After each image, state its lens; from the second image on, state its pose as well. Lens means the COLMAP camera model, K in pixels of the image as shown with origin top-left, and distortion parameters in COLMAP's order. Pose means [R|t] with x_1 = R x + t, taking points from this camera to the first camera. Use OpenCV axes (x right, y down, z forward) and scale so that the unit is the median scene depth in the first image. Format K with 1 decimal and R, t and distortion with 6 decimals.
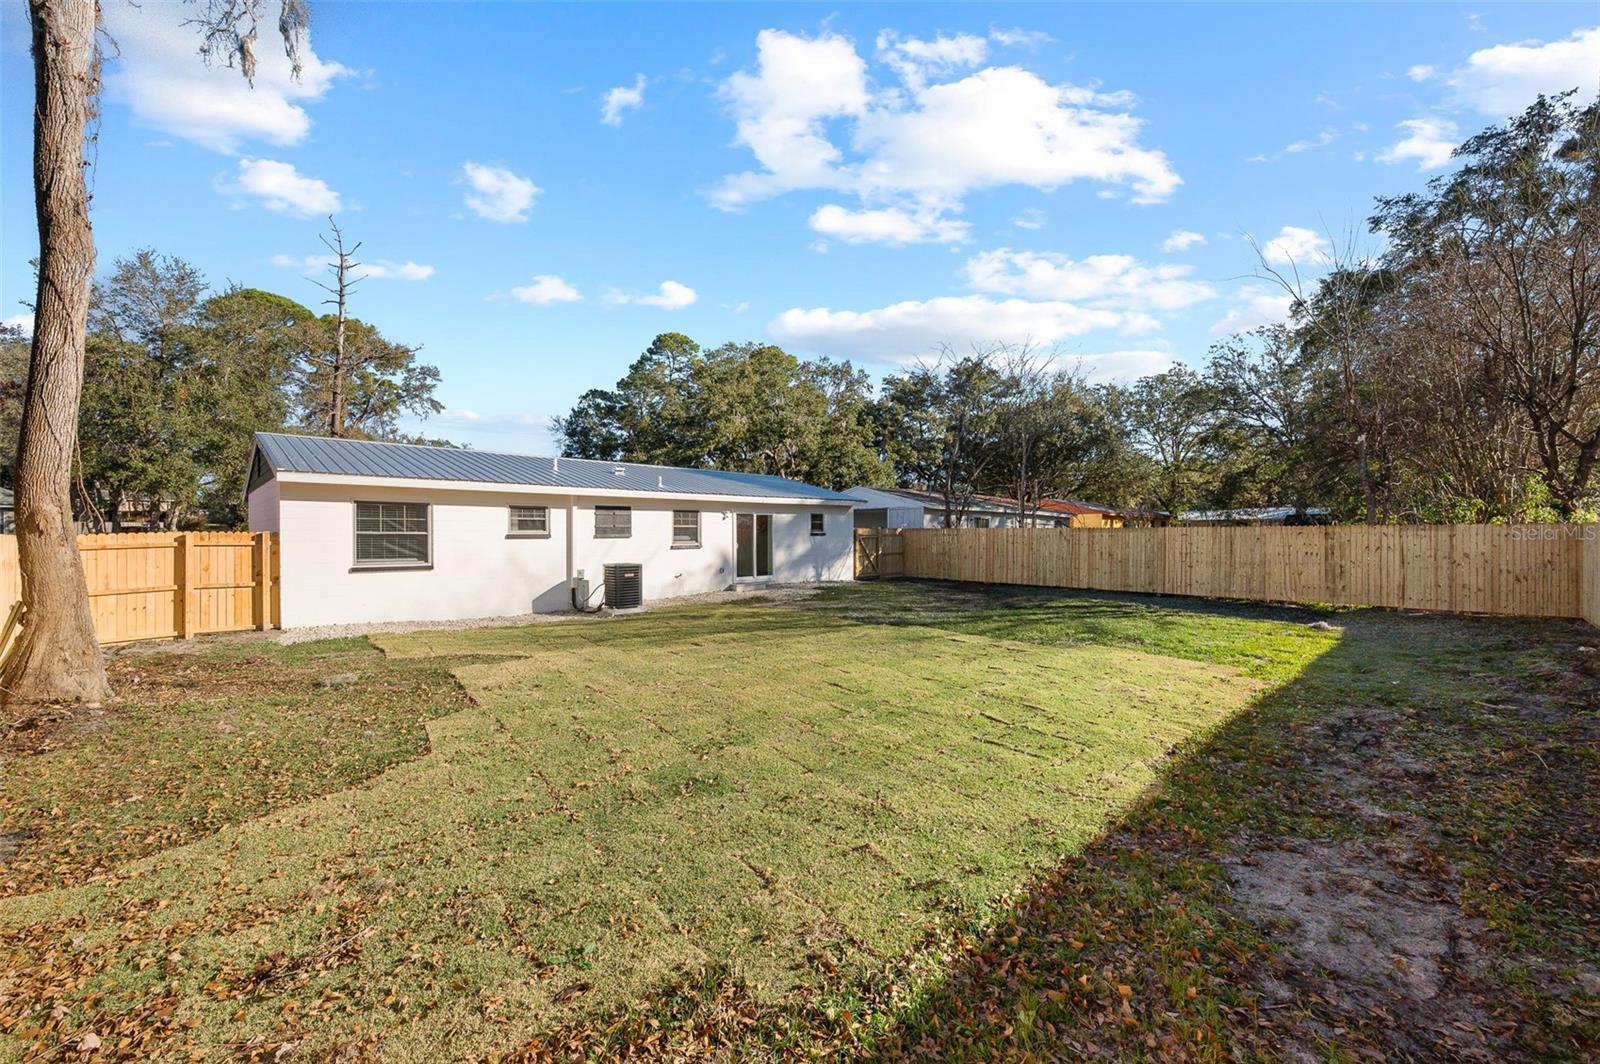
lens RADIAL K [[633.2, 0, 801.6], [0, 633.2, 538.4], [0, 0, 1]] dist [-0.001547, 0.000035]
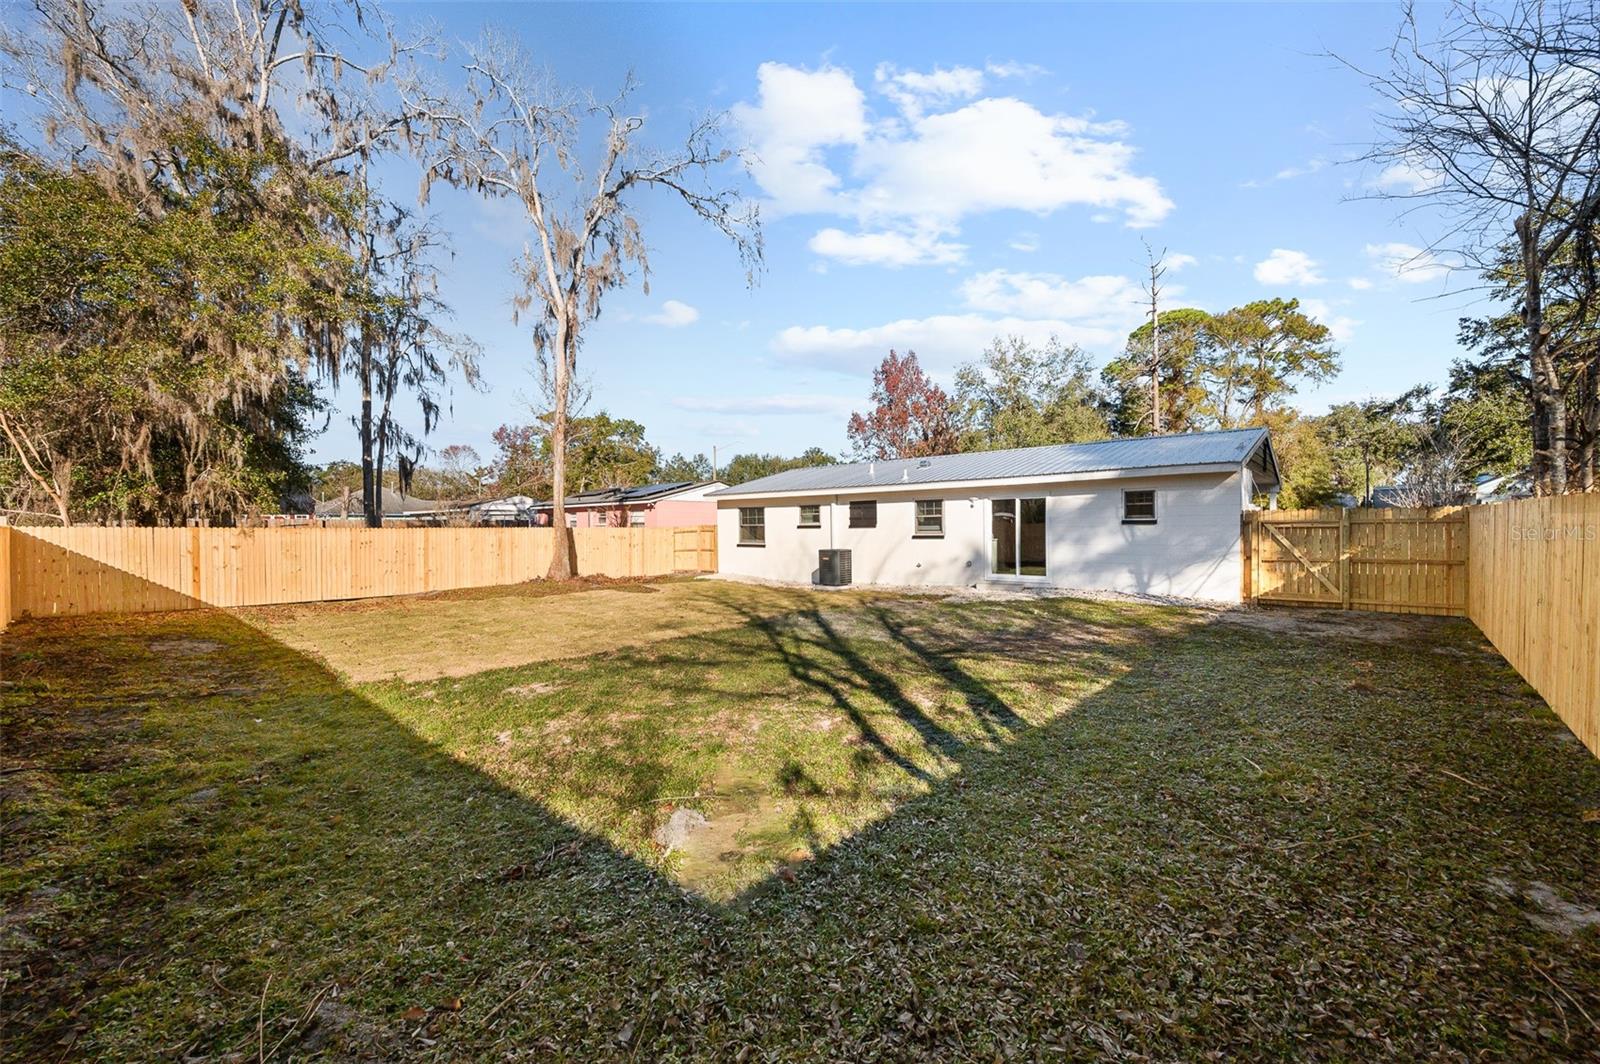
lens RADIAL K [[636.5, 0, 801.0], [0, 636.5, 520.7], [0, 0, 1]] dist [-0.001057, -0.000028]
pose [[0.067805, -0.003987, -0.997691, 0.760702], [0.004947, 0.999981, -0.003660, -0.009248], [0.997686, -0.004688, 0.067823, 0.699664]]
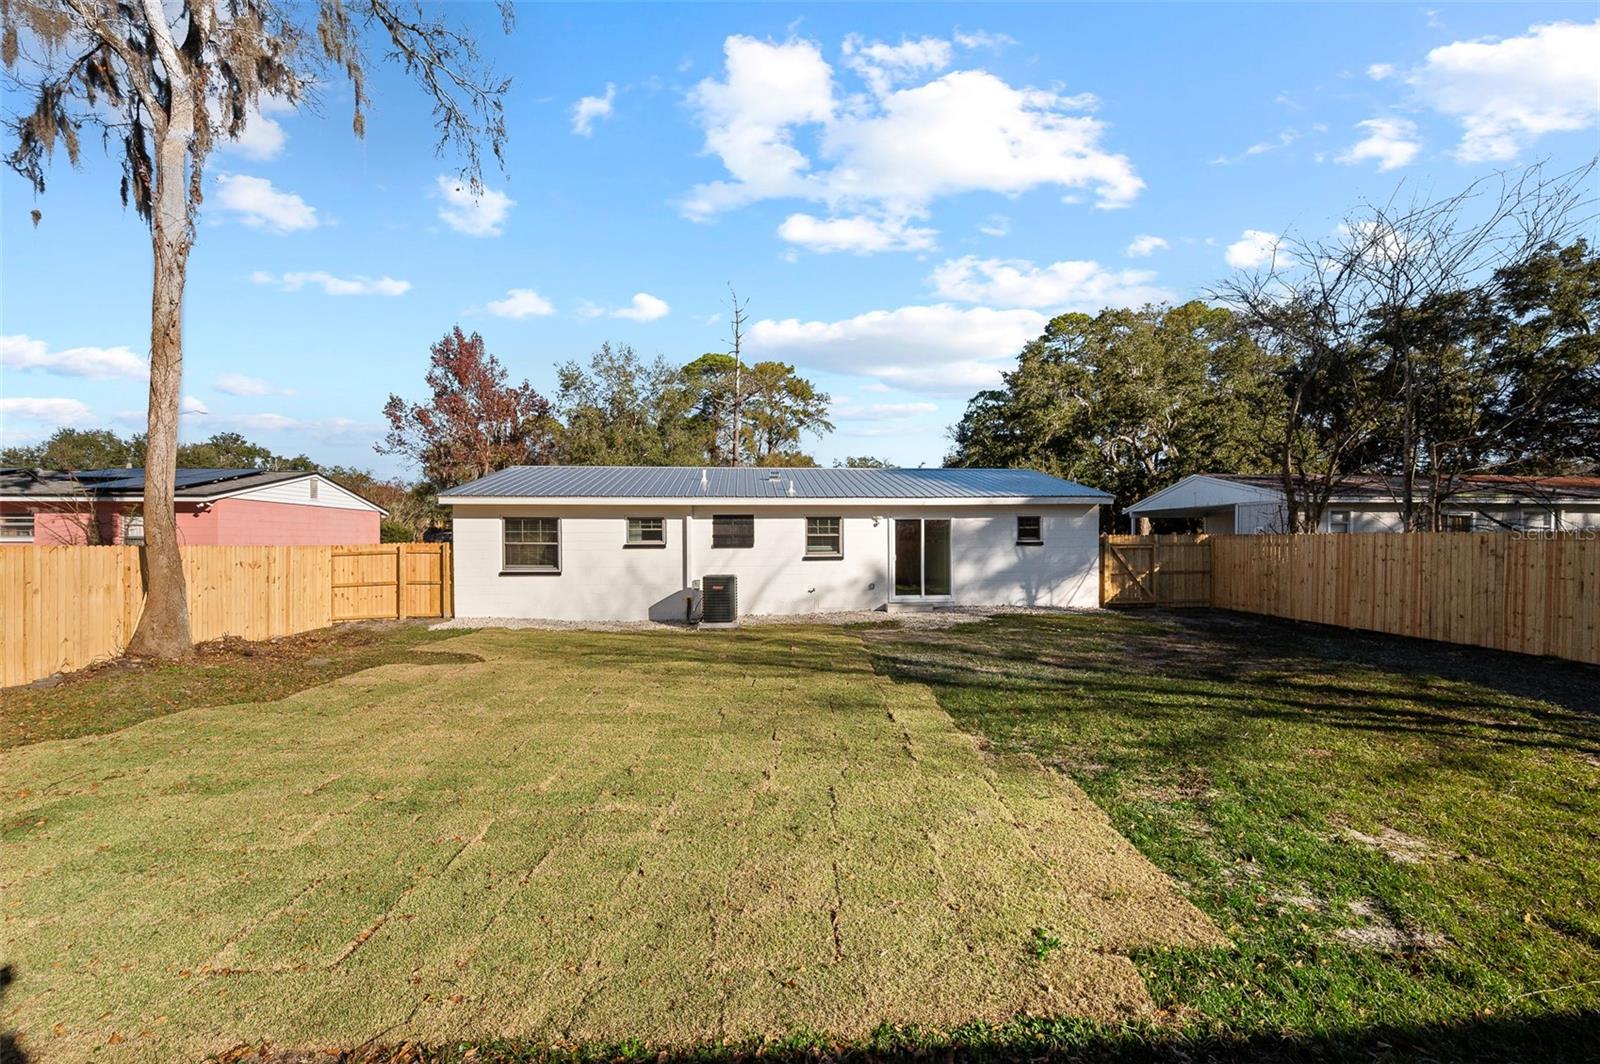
lens RADIAL K [[655.6, 0, 796.3], [0, 655.6, 539.7], [0, 0, 1]] dist [-0.000186, 0.000174]
pose [[0.771097, -0.002680, -0.636712, 0.355970], [-0.003456, 0.999959, -0.008394, -0.004694], [0.636708, 0.008673, 0.771056, 0.255715]]
